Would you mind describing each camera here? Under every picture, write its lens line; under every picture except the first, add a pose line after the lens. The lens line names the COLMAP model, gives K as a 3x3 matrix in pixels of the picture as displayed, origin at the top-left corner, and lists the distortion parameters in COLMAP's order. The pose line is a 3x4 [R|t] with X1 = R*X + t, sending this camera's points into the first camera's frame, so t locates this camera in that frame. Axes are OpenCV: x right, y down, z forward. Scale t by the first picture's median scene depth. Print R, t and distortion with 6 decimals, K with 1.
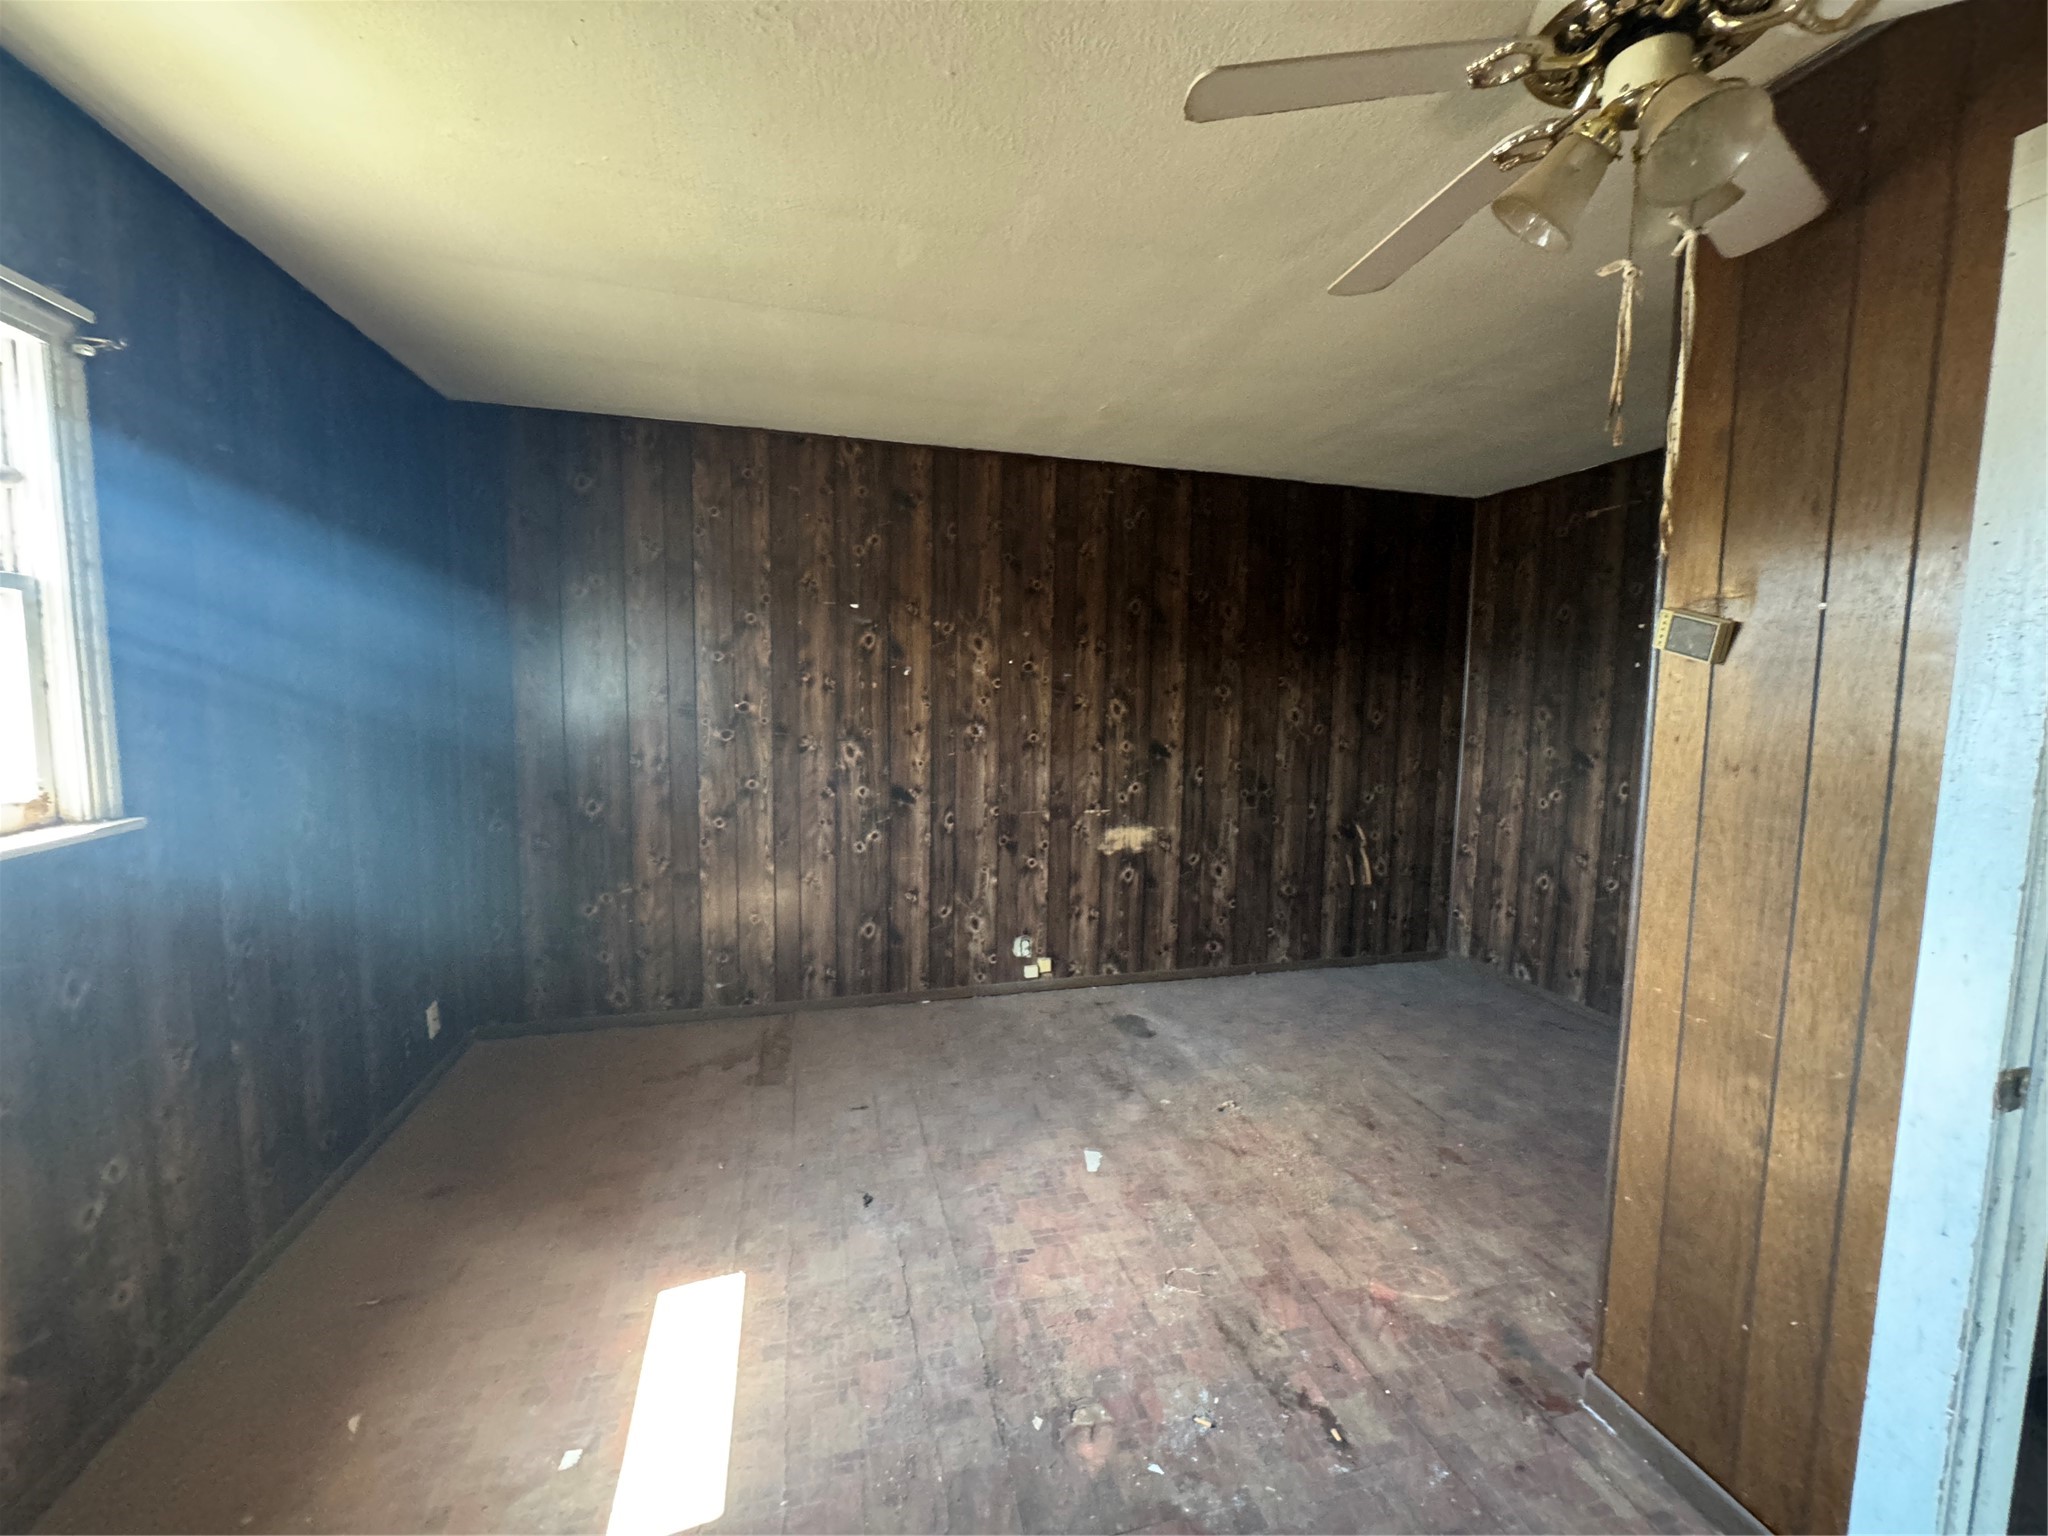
lens RADIAL K [[821.5, 0, 1023.7], [0, 821.5, 770.8], [0, 0, 1]] dist [-0.000519, -0.000140]
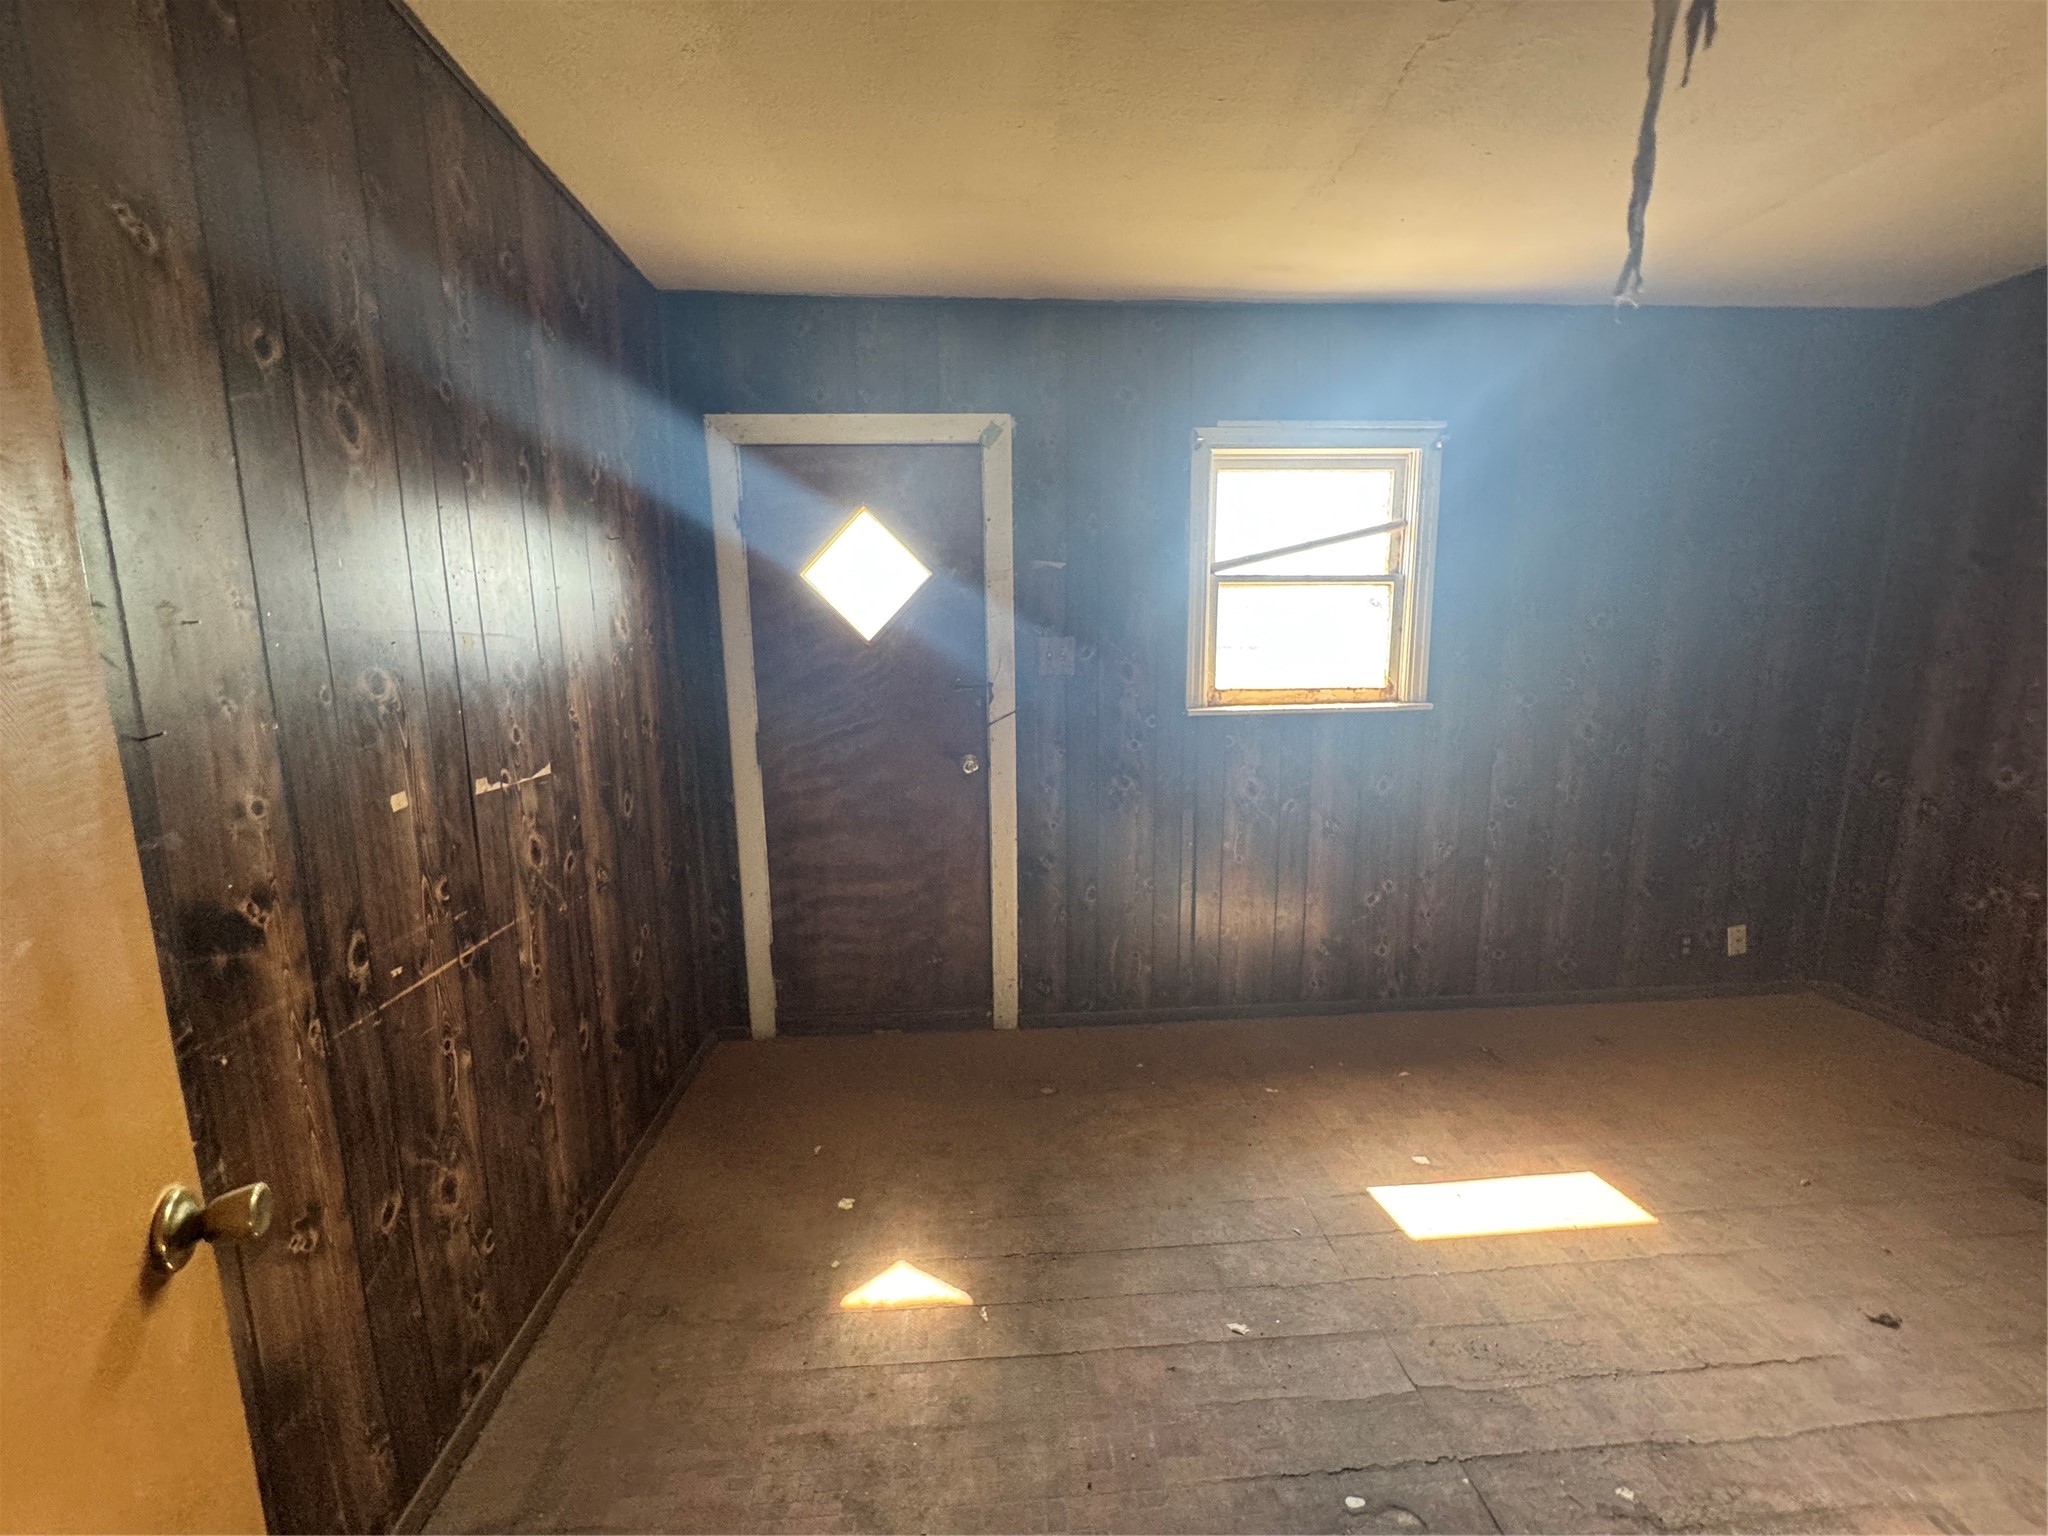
lens RADIAL K [[821.5, 0, 1023.7], [0, 821.5, 770.8], [0, 0, 1]] dist [-0.000519, -0.000140]
pose [[-0.189851, 0.145886, -0.970914, 0.560566], [-0.087386, 0.982463, 0.164709, -0.009966], [0.977916, 0.116115, -0.173773, 0.305959]]
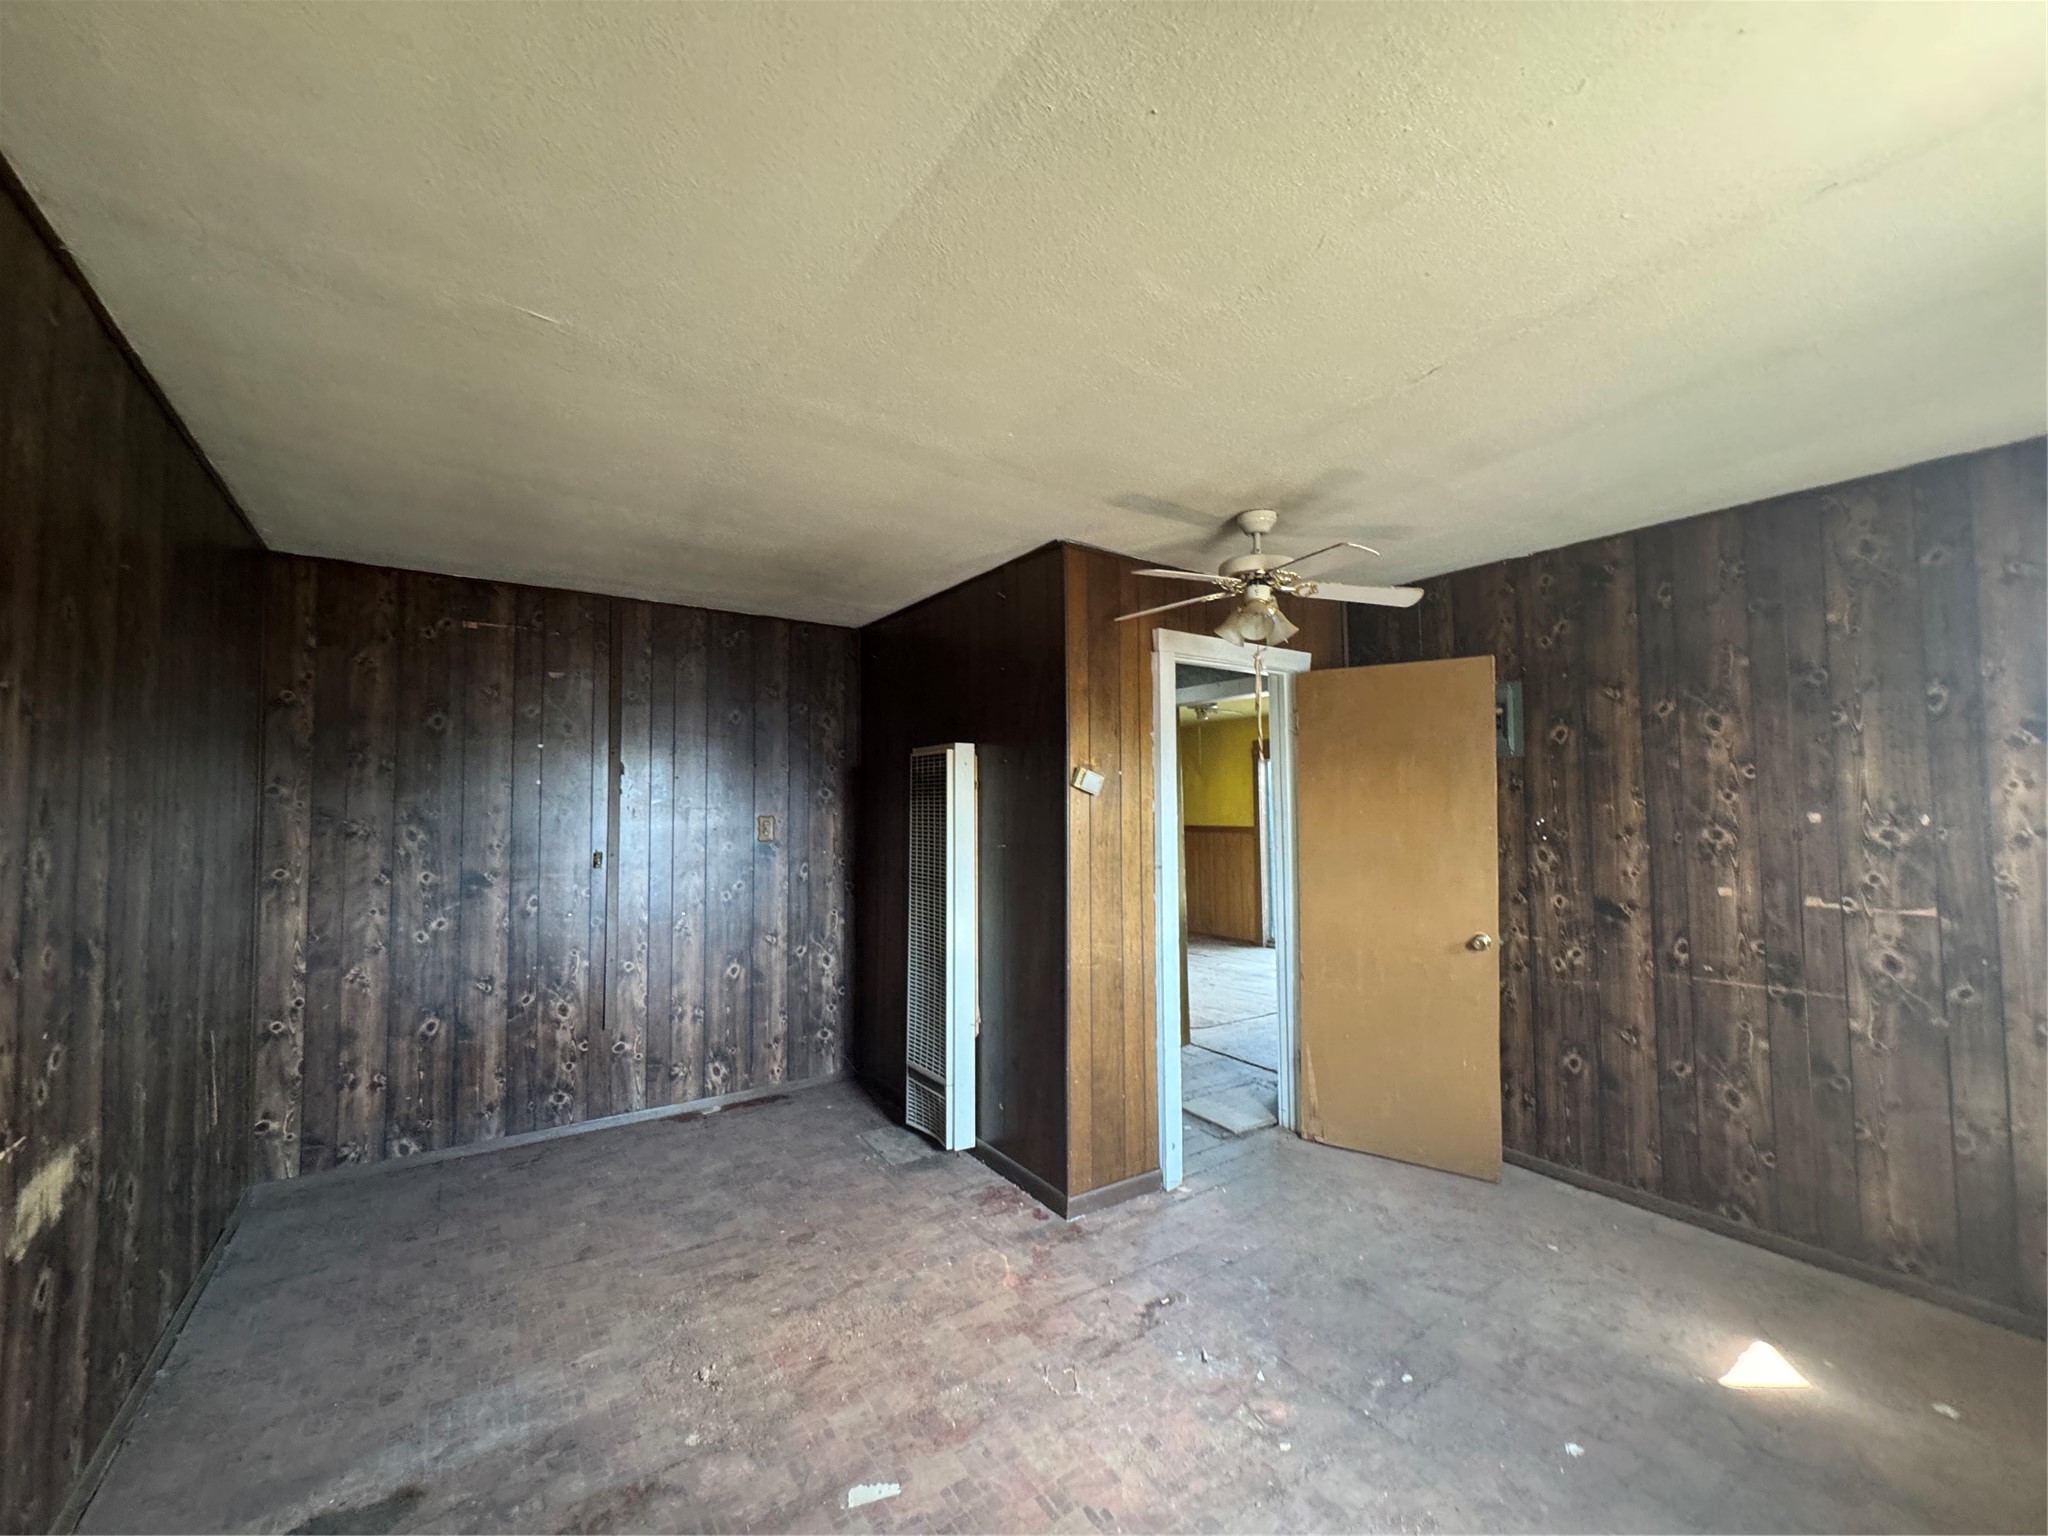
lens RADIAL K [[821.5, 0, 1023.7], [0, 821.5, 770.8], [0, 0, 1]] dist [-0.000519, -0.000140]
pose [[-0.333420, 0.033204, 0.942193, -0.652986], [0.092102, 0.995746, -0.002499, -0.120197], [-0.938269, 0.085945, -0.335060, 1.101819]]
